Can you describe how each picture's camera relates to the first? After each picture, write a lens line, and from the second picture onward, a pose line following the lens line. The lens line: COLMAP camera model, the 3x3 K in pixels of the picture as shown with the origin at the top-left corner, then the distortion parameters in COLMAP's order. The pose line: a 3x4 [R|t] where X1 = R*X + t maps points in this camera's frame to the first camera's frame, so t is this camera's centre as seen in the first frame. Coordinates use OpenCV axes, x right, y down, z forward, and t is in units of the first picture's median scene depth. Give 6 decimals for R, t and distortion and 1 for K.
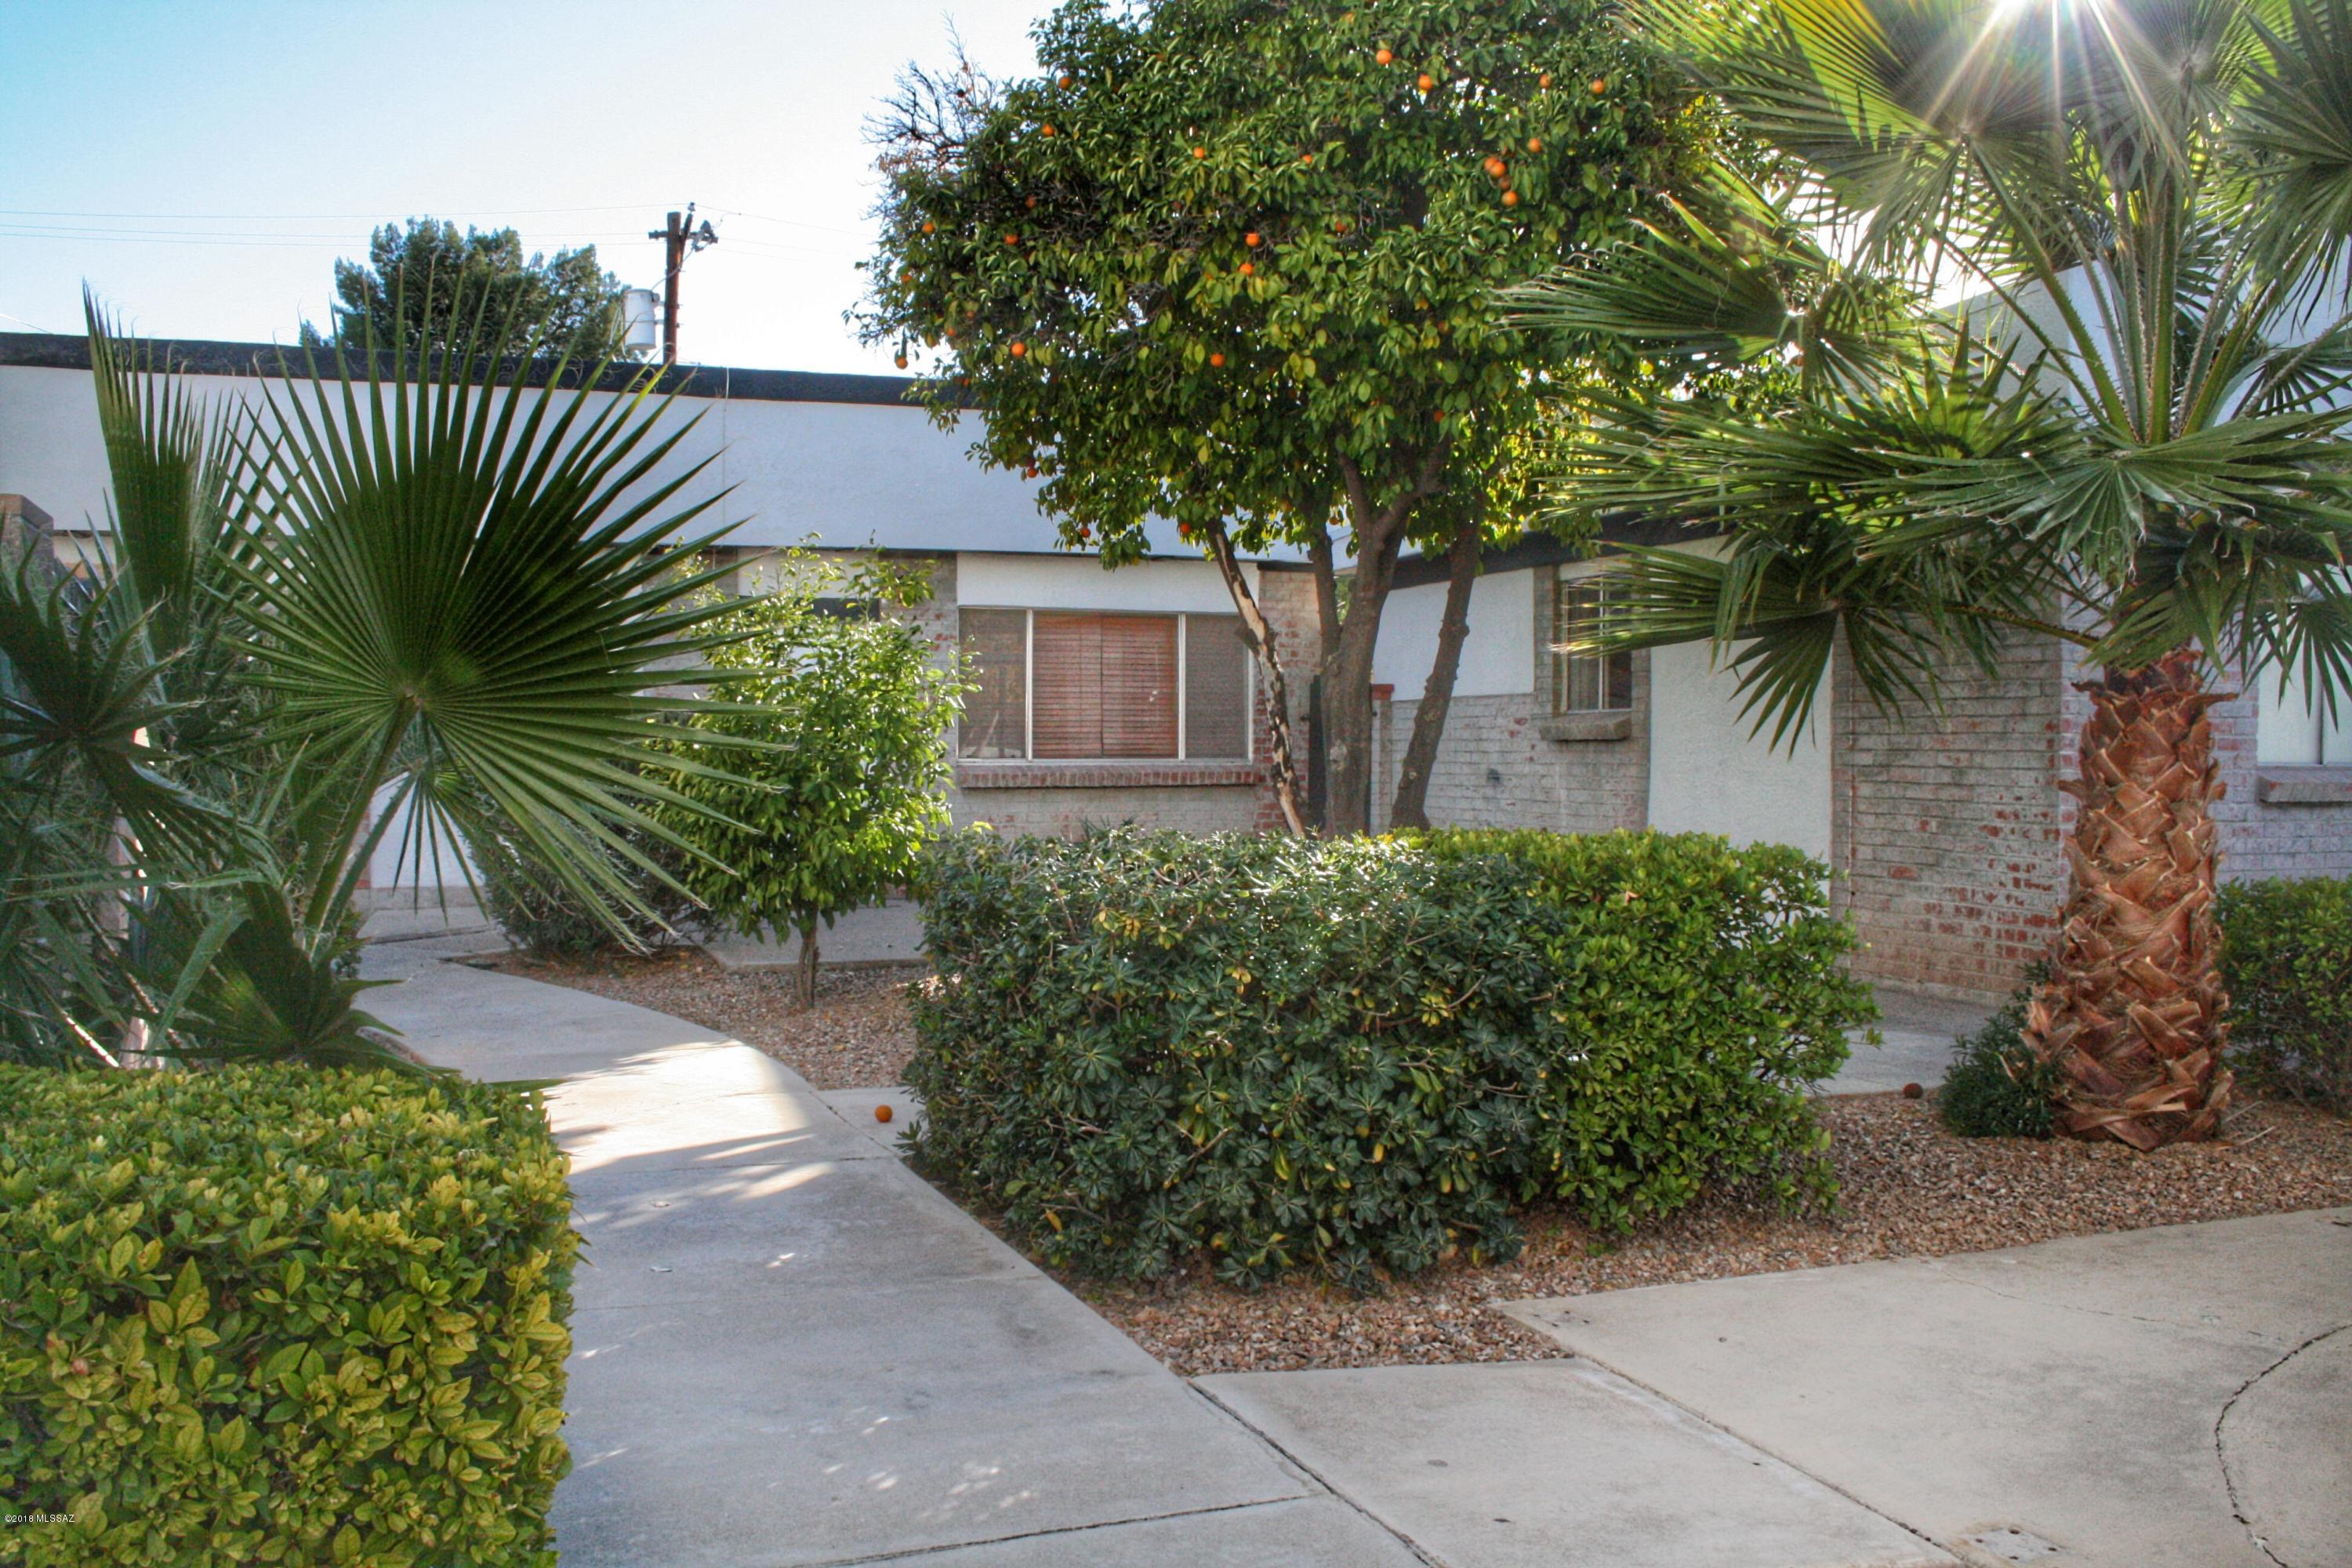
lens RADIAL K [[2103.8, 0, 1176.0], [0, 2103.8, 784.0], [0, 0, 1]] dist [-0.071715, 0.002466]
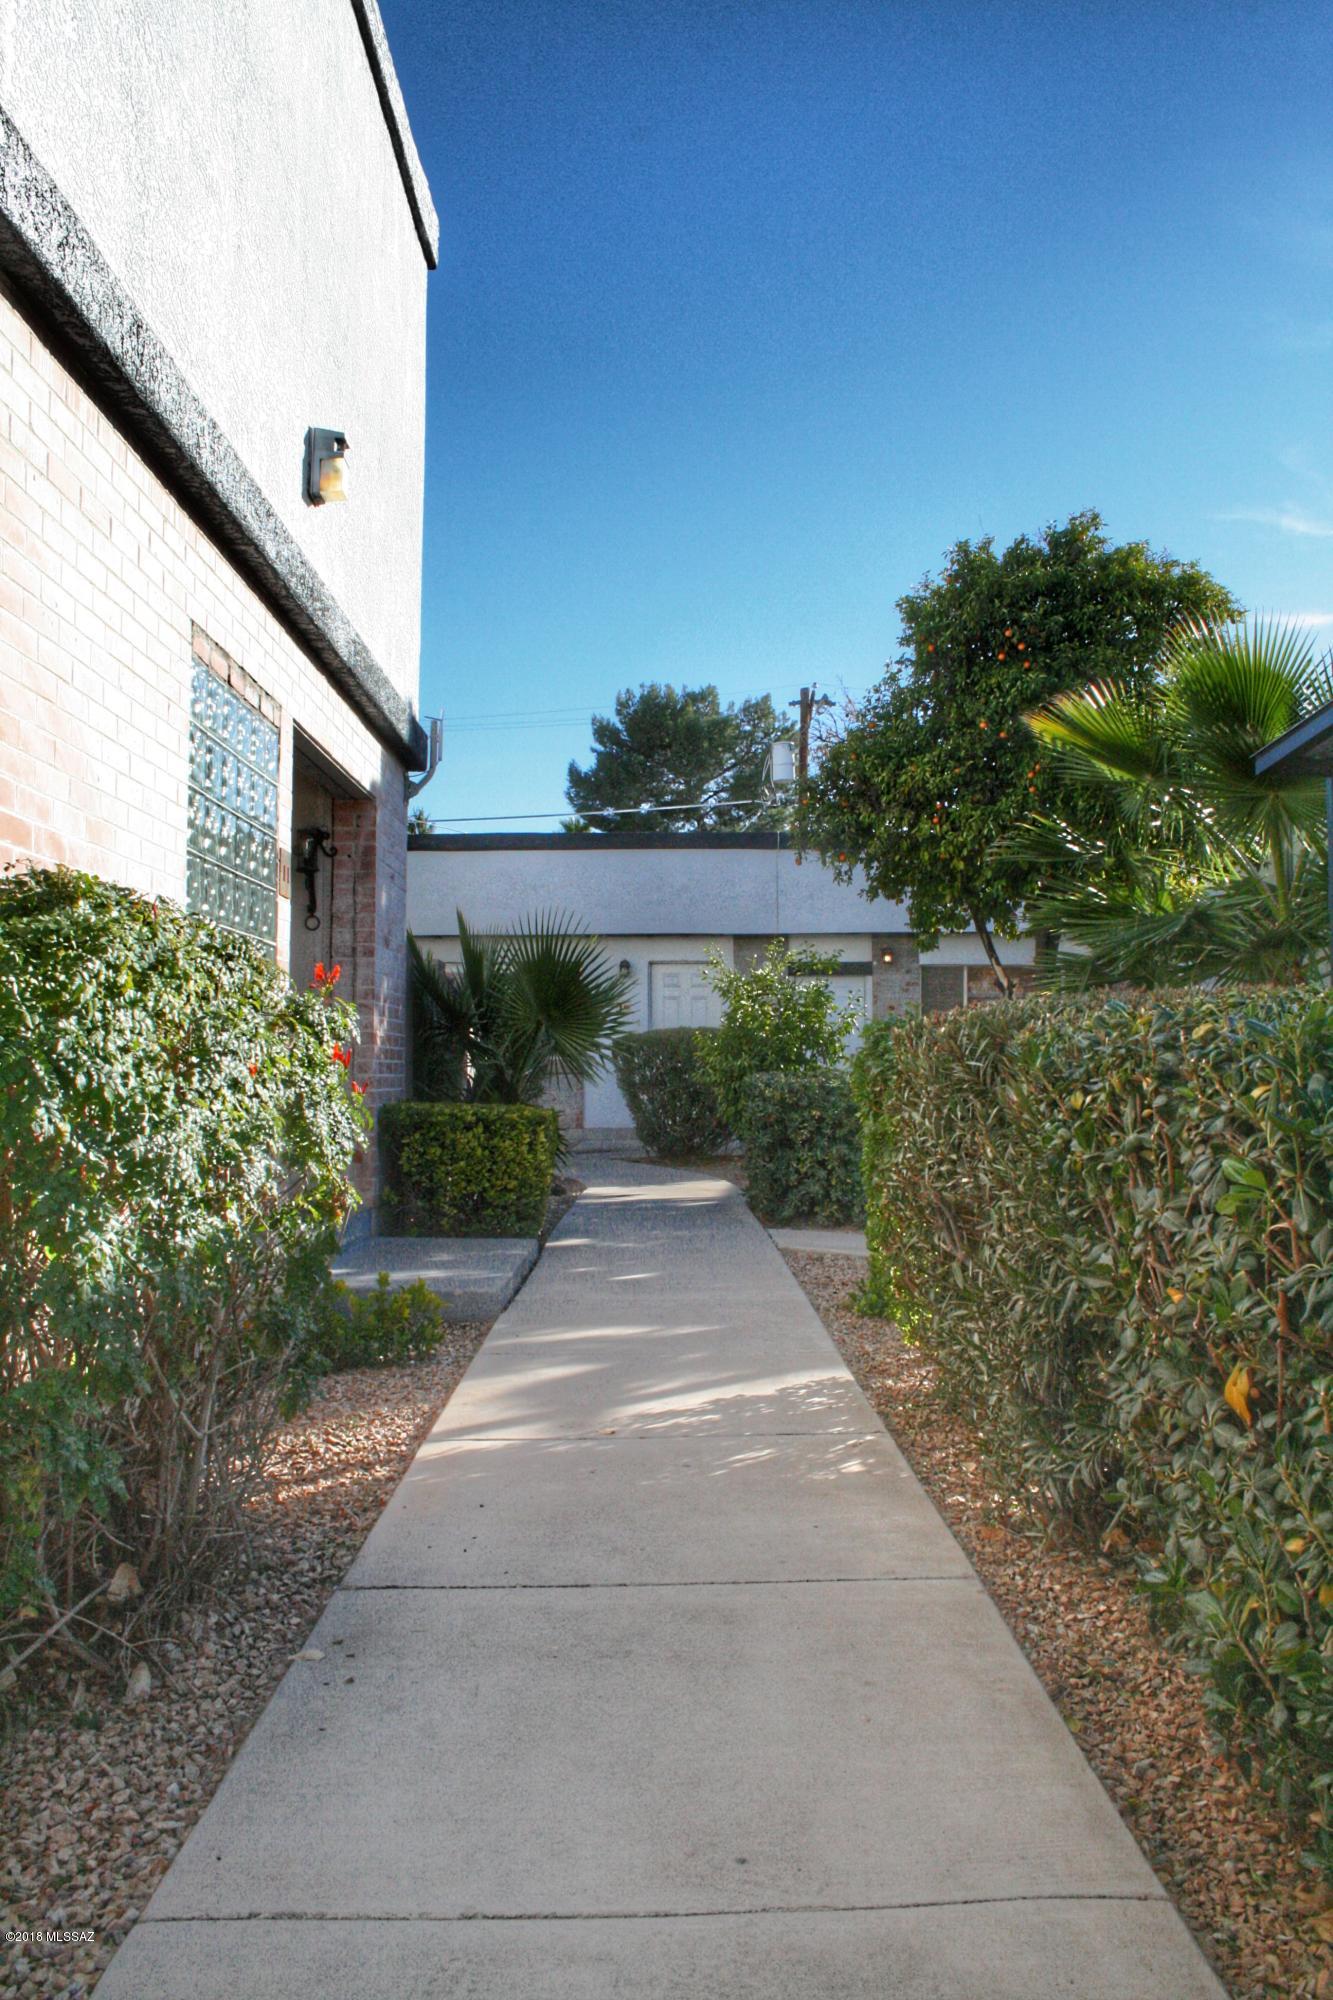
lens RADIAL K [[1789.0, 0, 666.5], [0, 1789.0, 1000.0], [0, 0, 1]] dist [-0.071715, 0.002466]
pose [[0.939248, -0.015681, -0.342881, 0.089668], [-0.002832, 0.998568, -0.053424, 0.008838], [0.343228, 0.051149, 0.937859, -0.182720]]
